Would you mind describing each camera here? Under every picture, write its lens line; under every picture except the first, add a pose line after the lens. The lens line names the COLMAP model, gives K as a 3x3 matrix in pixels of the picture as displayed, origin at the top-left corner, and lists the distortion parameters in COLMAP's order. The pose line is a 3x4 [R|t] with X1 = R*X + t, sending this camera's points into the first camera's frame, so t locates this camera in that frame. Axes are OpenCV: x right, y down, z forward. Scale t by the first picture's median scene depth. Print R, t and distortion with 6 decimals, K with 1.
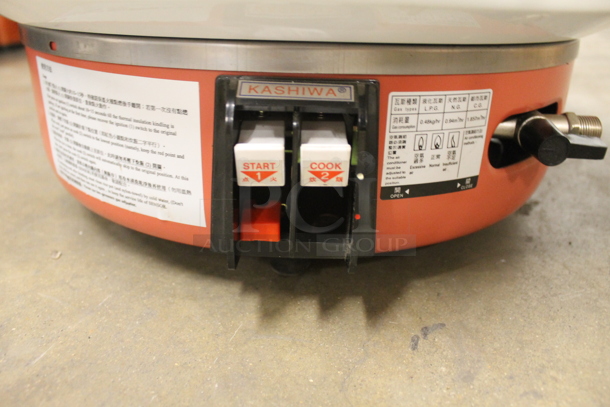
lens RADIAL K [[512.2, 0, 305.0], [0, 512.2, 203.5], [0, 0, 1]] dist [-0.171369, 0.145275]
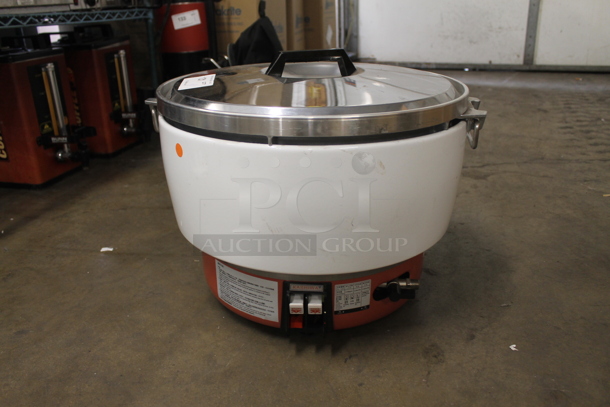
lens RADIAL K [[512.2, 0, 305.0], [0, 512.2, 203.5], [0, 0, 1]] dist [-0.171369, 0.145275]
pose [[0.998224, -0.009106, -0.058870, 0.160727], [0.005965, 0.998560, -0.053315, -0.536547], [0.059270, 0.052869, 0.996841, -2.209480]]
